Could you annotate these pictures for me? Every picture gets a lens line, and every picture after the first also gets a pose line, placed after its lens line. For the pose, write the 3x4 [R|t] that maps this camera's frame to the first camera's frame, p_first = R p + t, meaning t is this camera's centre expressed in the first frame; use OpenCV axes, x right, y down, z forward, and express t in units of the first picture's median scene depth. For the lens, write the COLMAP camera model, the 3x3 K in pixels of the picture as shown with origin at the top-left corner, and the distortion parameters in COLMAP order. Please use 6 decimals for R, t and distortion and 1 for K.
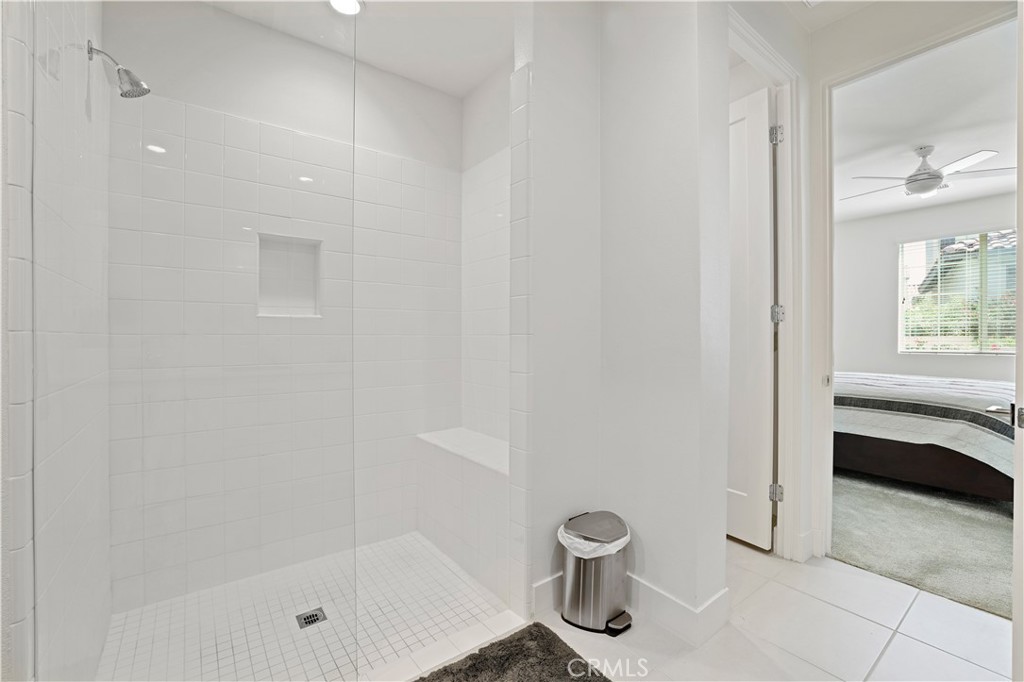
lens RADIAL K [[440.1, 0, 479.2], [0, 440.1, 342.2], [0, 0, 1]] dist [-0.019280, 0.001485]
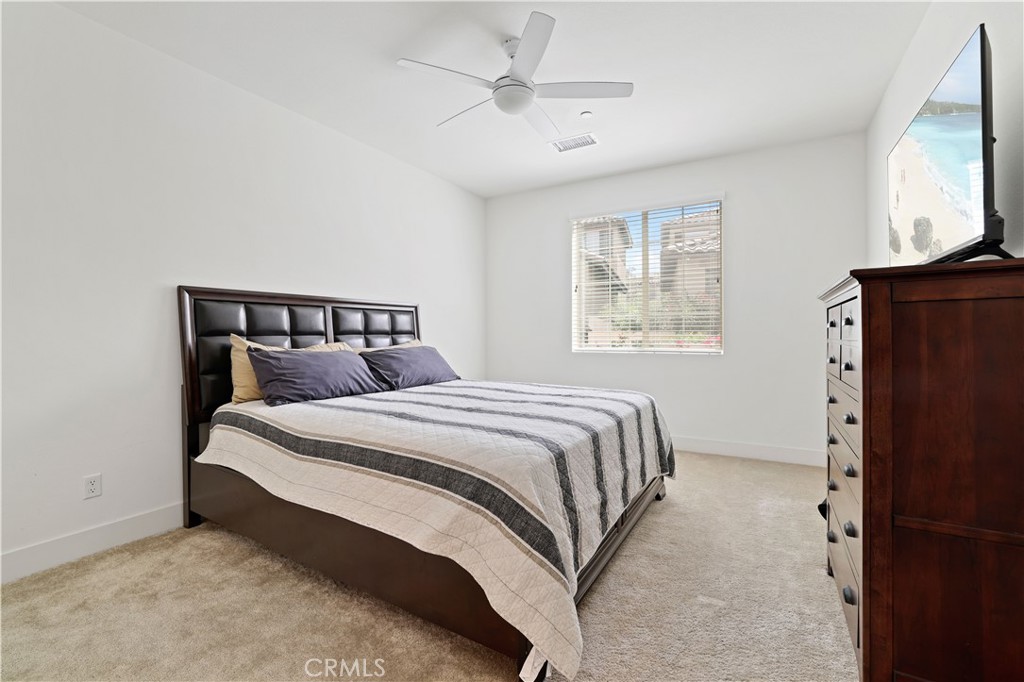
lens RADIAL K [[440.1, 0, 513.5], [0, 440.1, 340.4], [0, 0, 1]] dist [-0.019280, 0.001485]
pose [[0.913351, -0.010240, 0.407044, 0.753000], [0.008631, 0.999946, 0.005789, -0.001601], [-0.407081, -0.001774, 0.913390, 0.393931]]
